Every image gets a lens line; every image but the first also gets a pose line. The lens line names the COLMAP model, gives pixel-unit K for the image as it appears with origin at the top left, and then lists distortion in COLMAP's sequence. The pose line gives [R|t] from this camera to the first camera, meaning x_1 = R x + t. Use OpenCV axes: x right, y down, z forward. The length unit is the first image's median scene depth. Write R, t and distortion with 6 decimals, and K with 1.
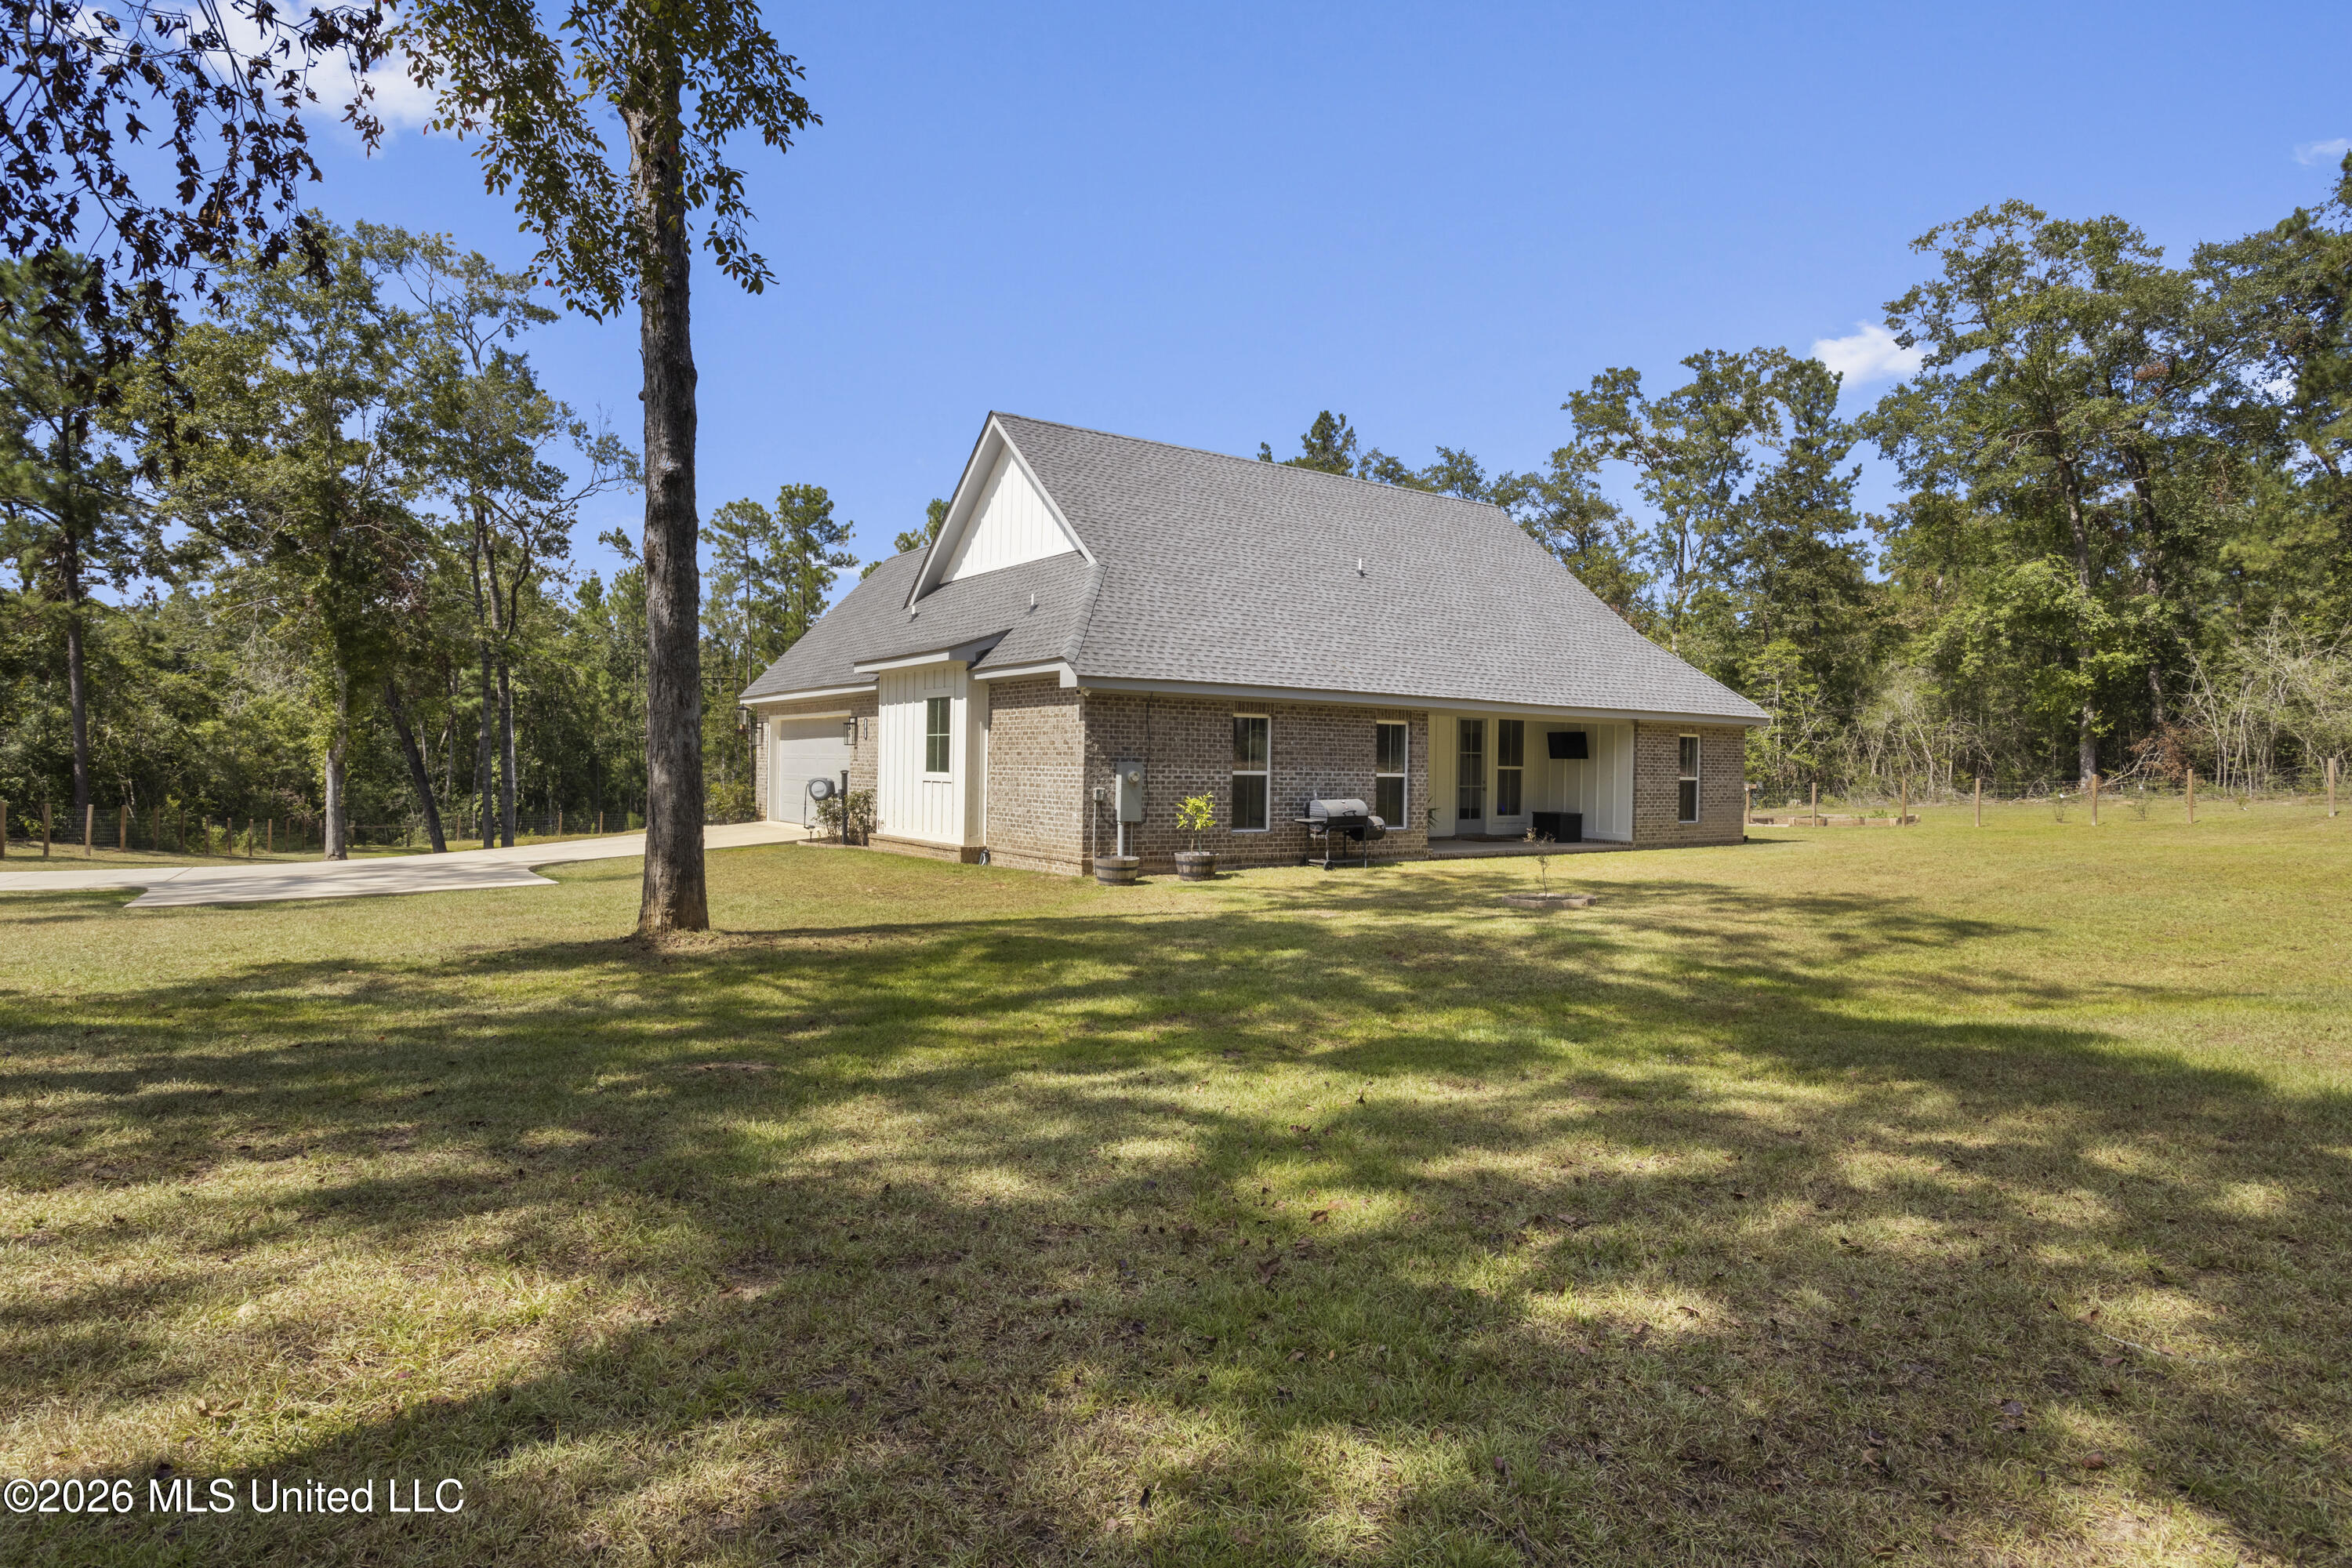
lens RADIAL K [[1309.8, 0, 1176.0], [0, 1309.8, 784.0], [0, 0, 1]] dist [0.000110, 0.000033]
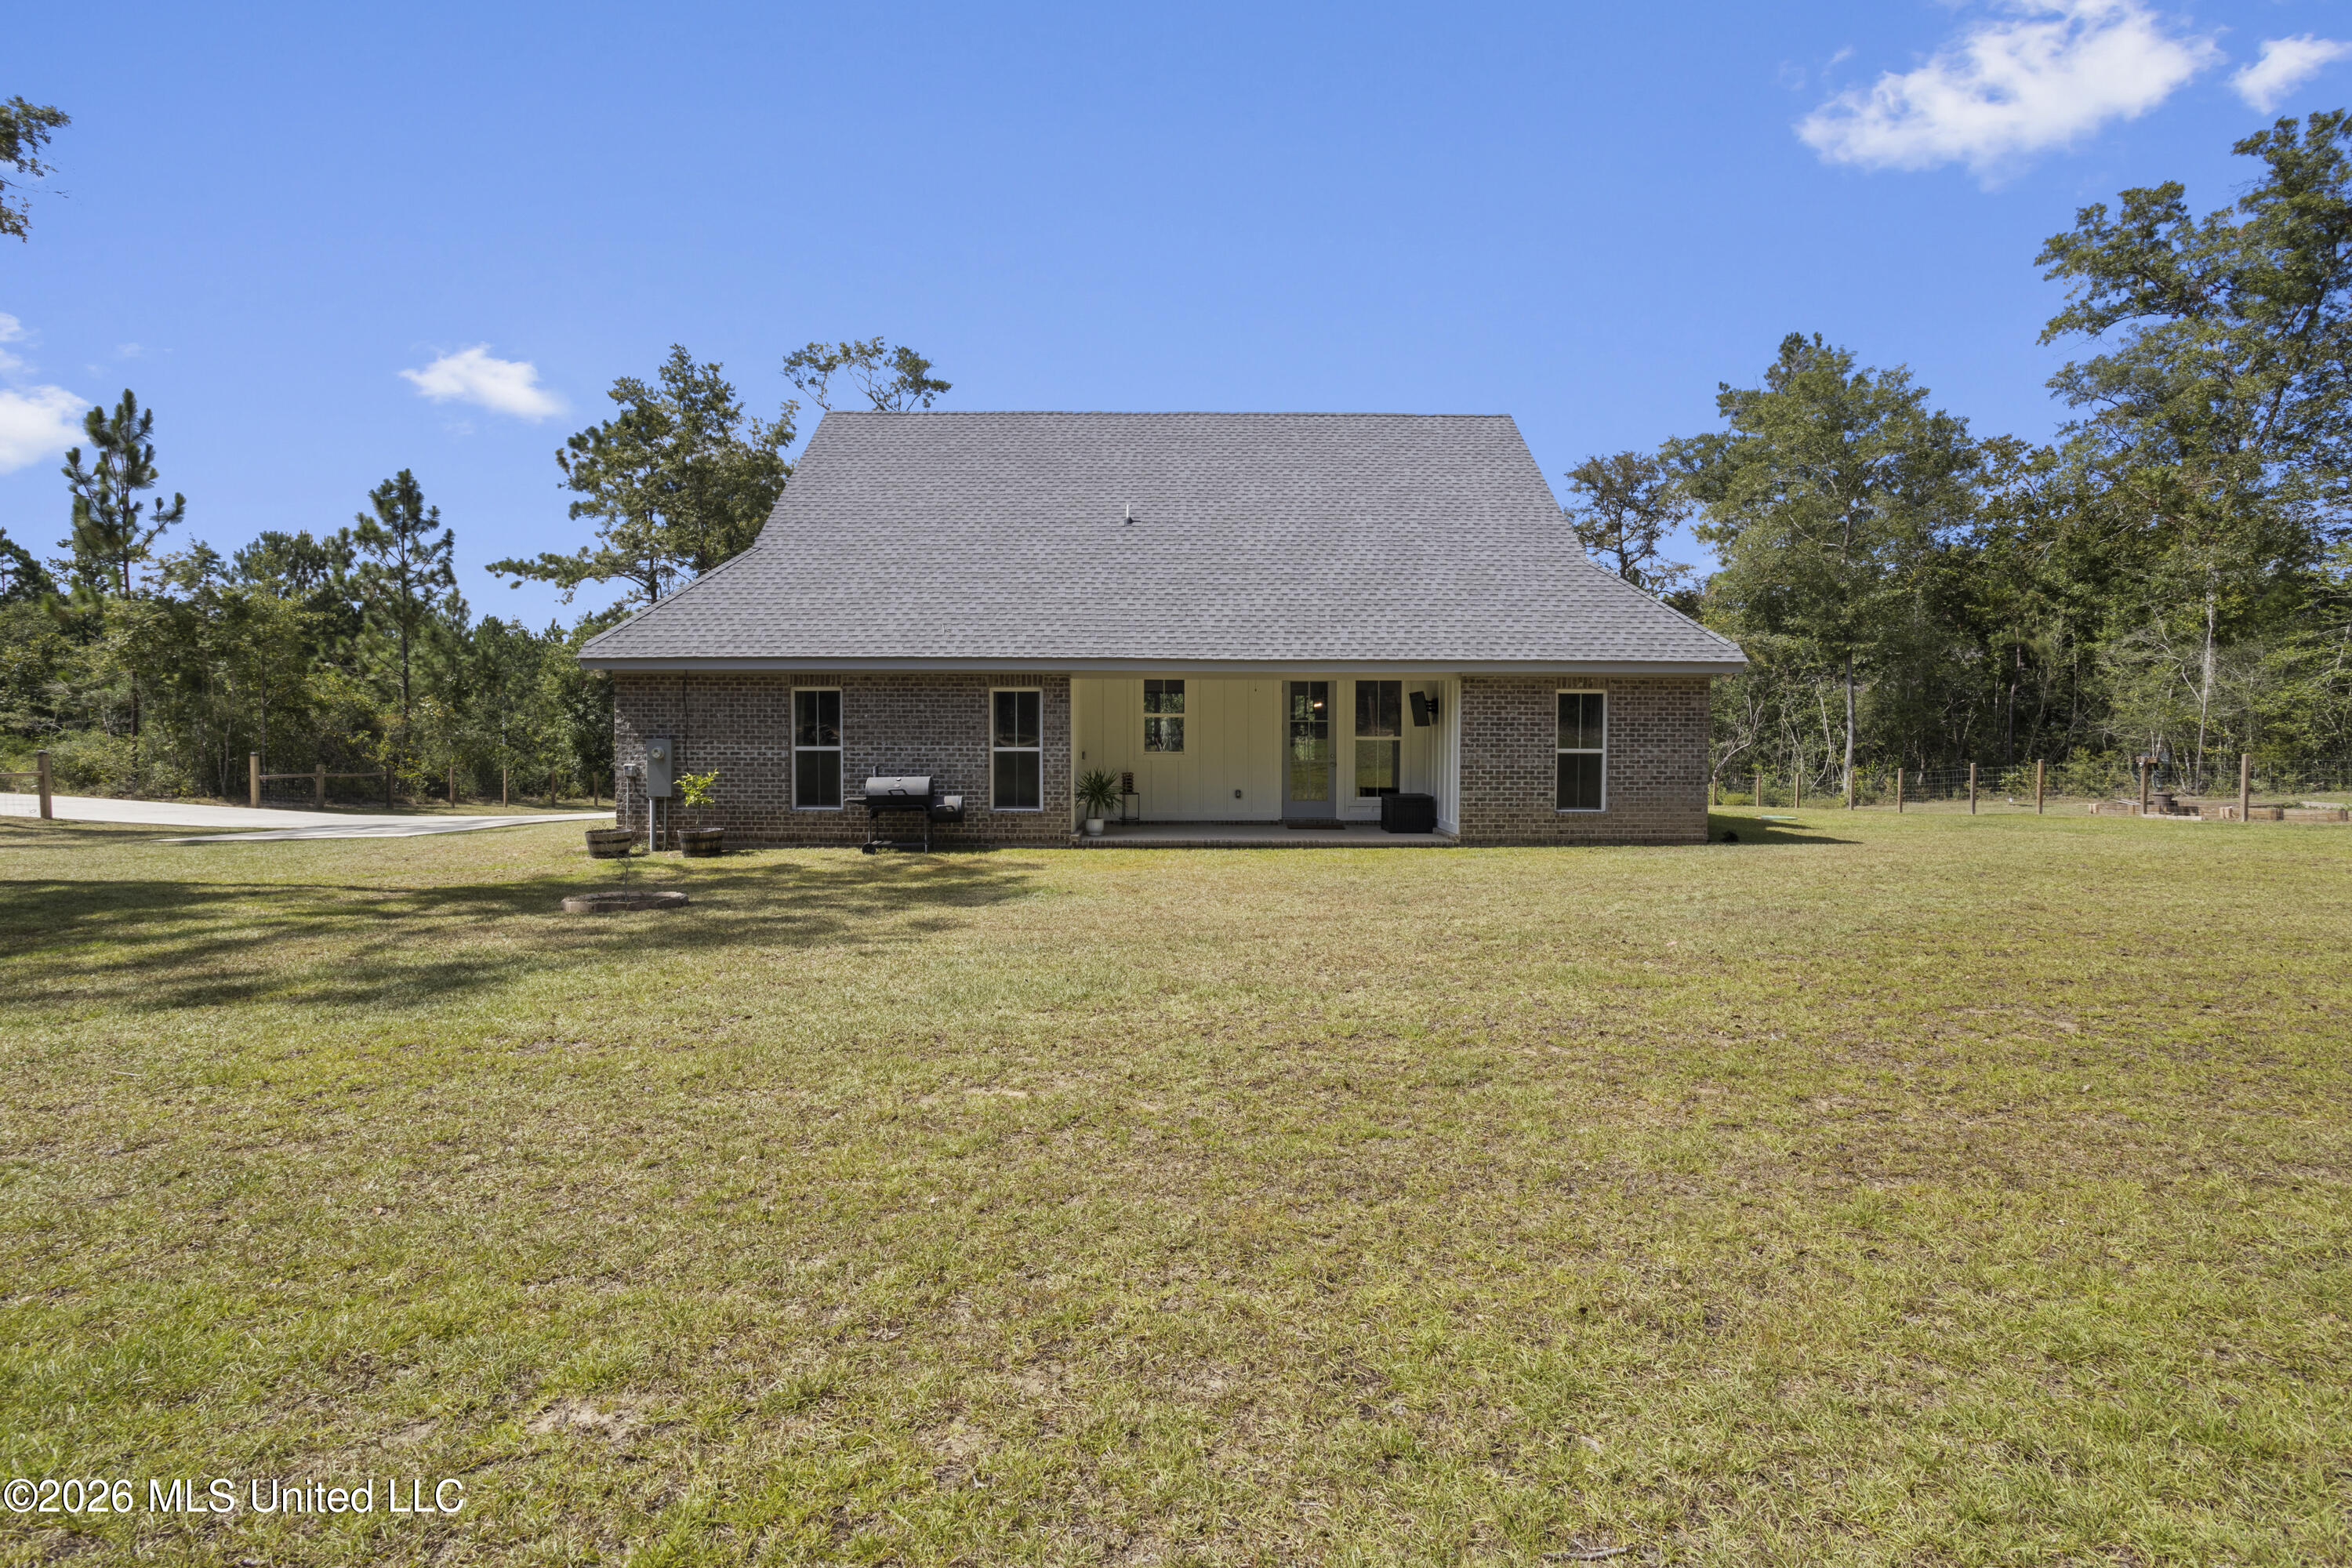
lens RADIAL K [[1144.7, 0, 1176.0], [0, 1144.7, 784.0], [0, 0, 1]] dist [-0.001959, -0.000146]
pose [[0.818696, 0.006812, -0.574187, 0.644601], [0.003280, 0.999858, 0.016538, 0.003749], [0.574218, -0.015423, 0.818557, 0.406453]]
